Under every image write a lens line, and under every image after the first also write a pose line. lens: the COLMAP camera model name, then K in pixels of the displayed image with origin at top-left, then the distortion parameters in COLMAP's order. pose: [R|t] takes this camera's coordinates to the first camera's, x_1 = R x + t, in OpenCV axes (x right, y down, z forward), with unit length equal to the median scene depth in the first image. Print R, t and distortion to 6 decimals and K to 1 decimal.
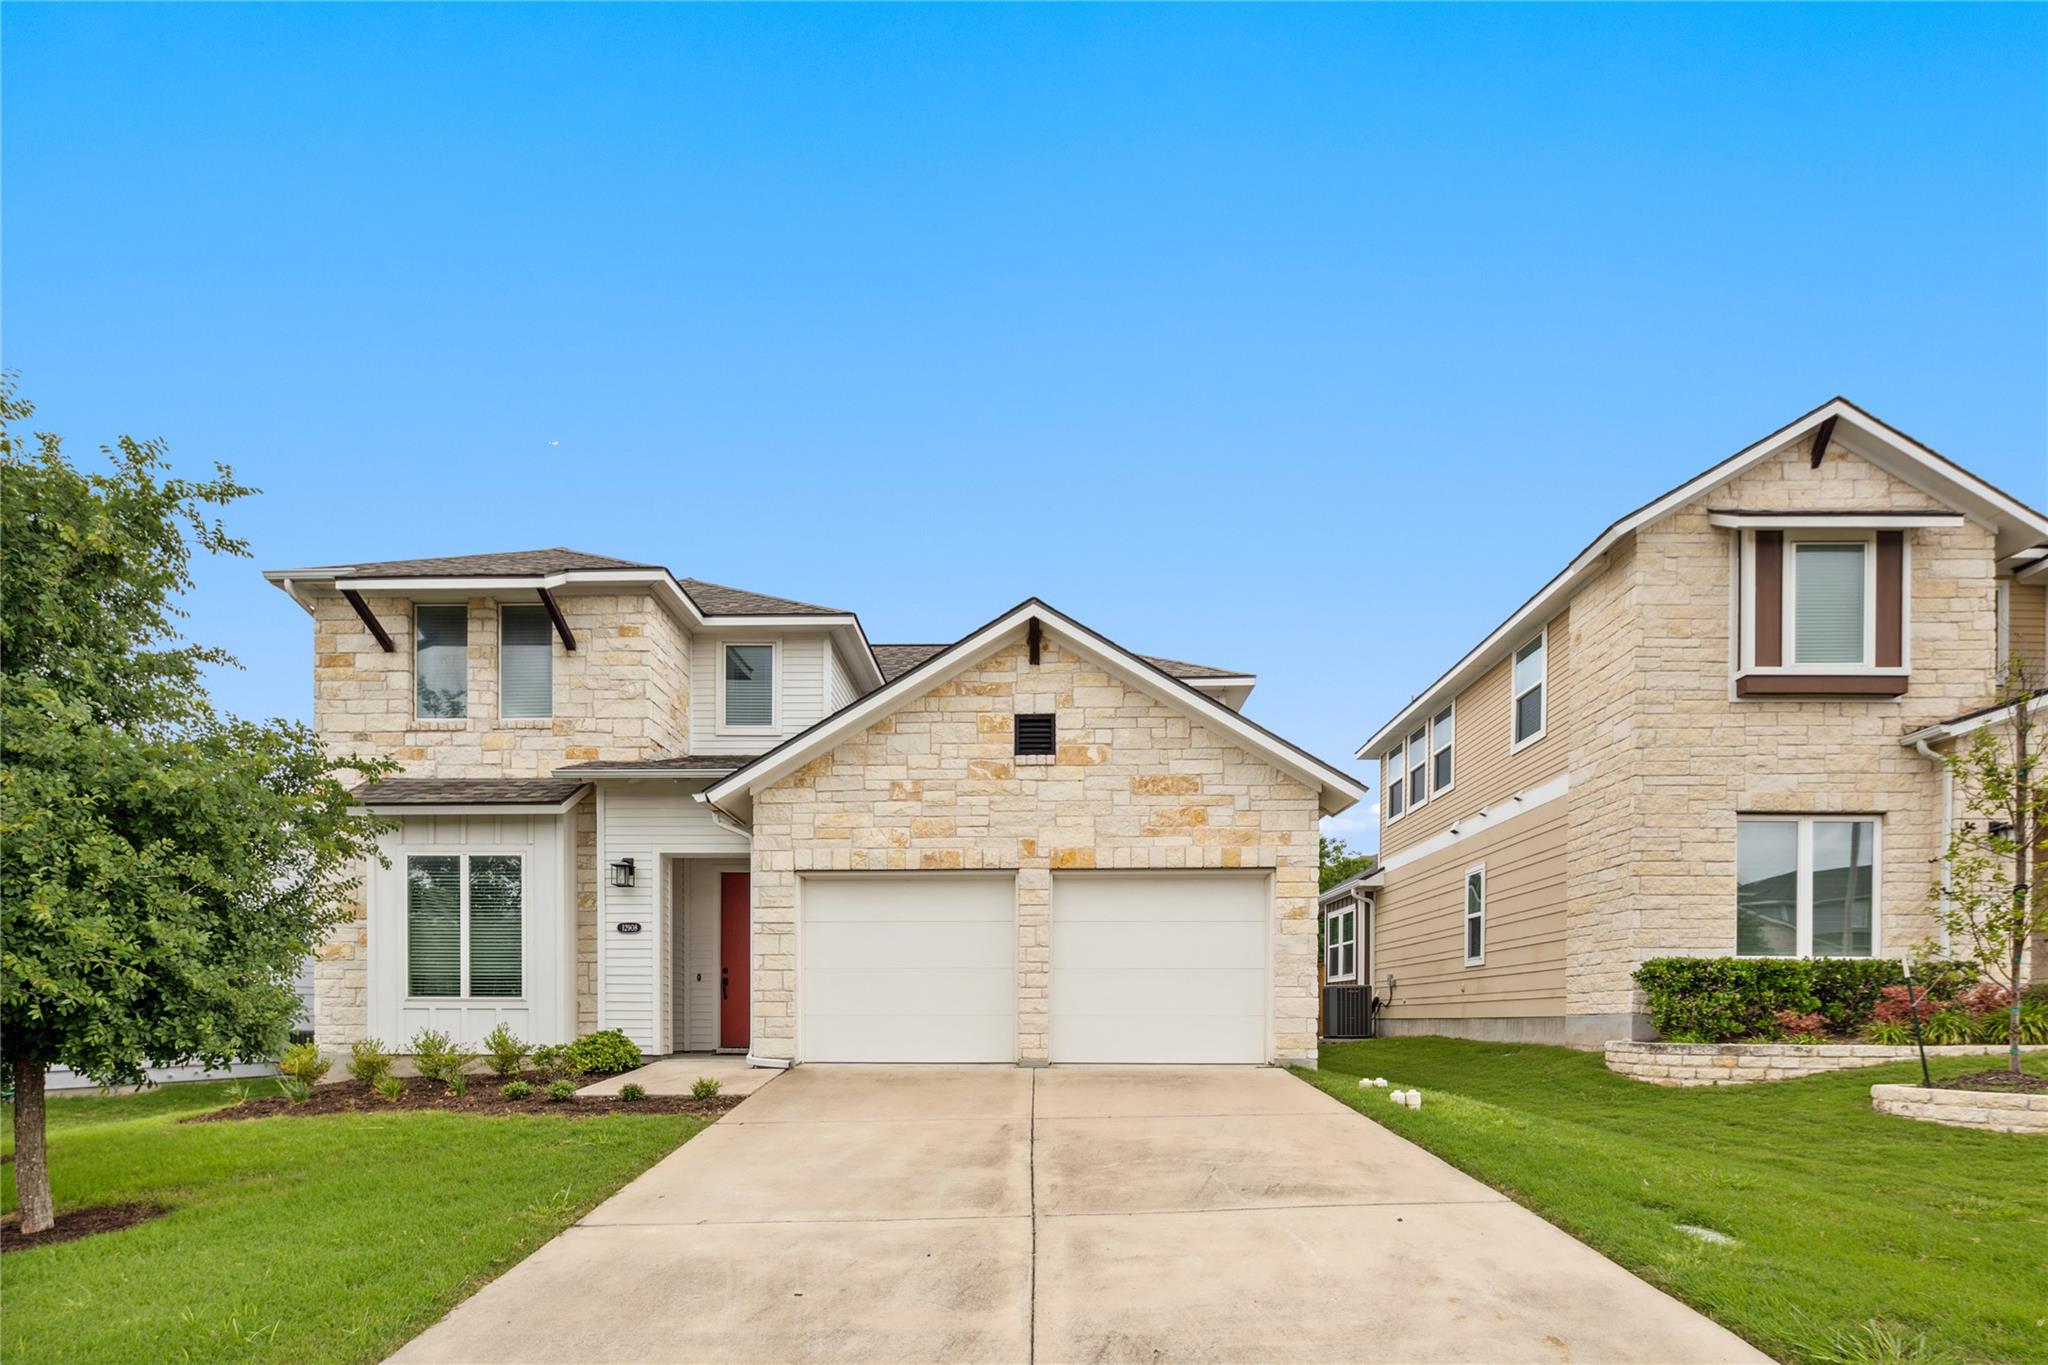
lens RADIAL K [[981.4, 0, 1023.8], [0, 981.4, 959.3], [0, 0, 1]] dist [0.002356, 0.000640]
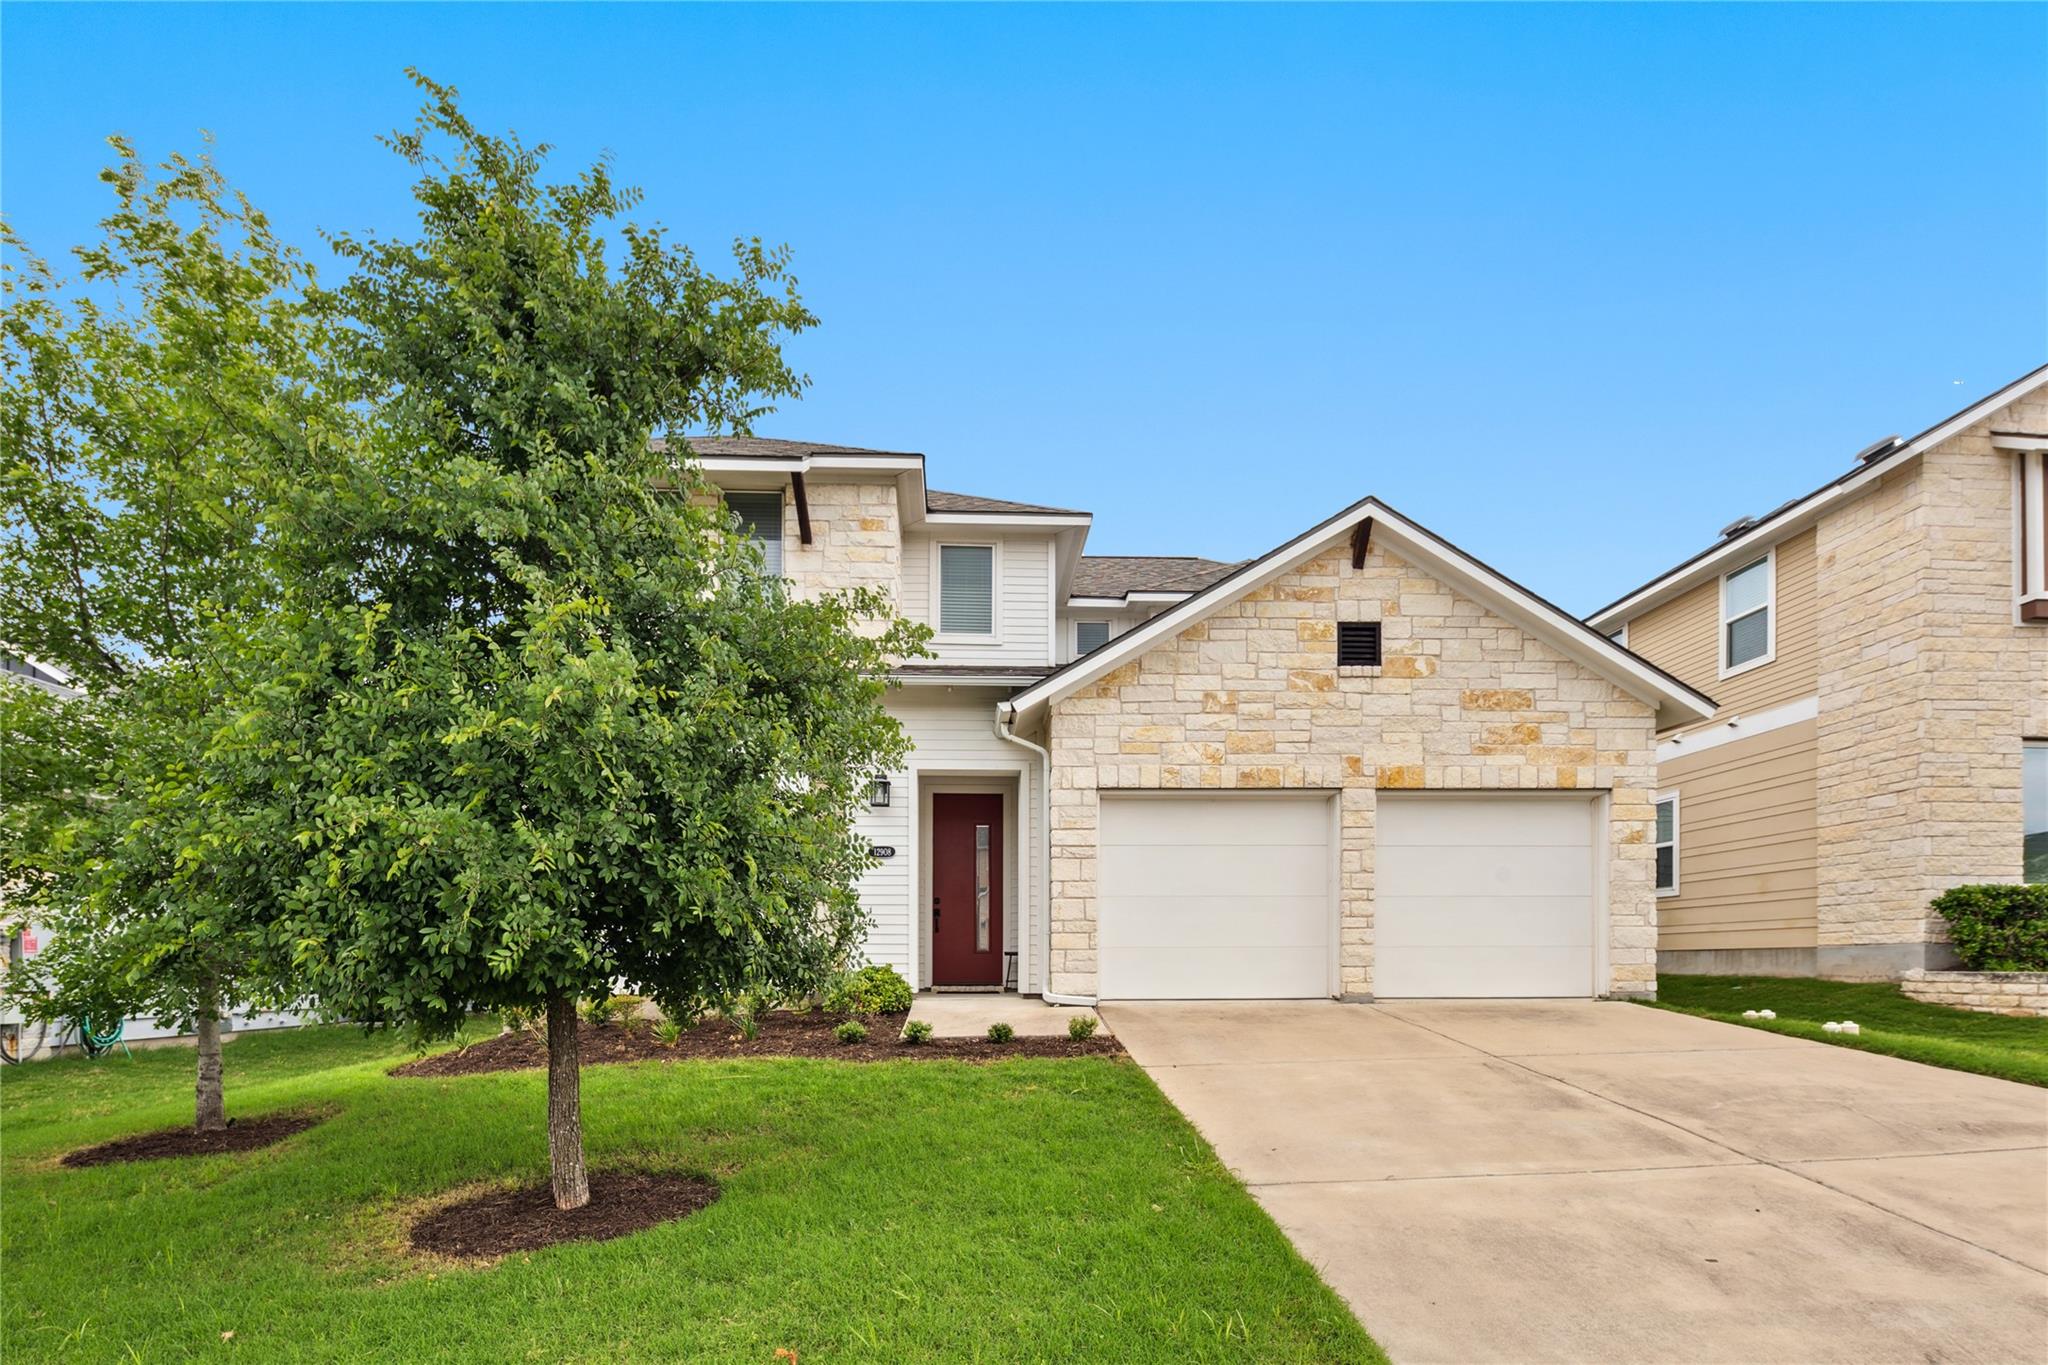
lens RADIAL K [[1014.6, 0, 1023.4], [0, 1014.6, 887.6], [0, 0, 1]] dist [0.001153, -0.002381]
pose [[0.997115, 0.000333, 0.075908, -0.375638], [0.000442, 0.999948, -0.010182, 0.011124], [-0.075908, 0.010186, 0.997063, 0.068812]]
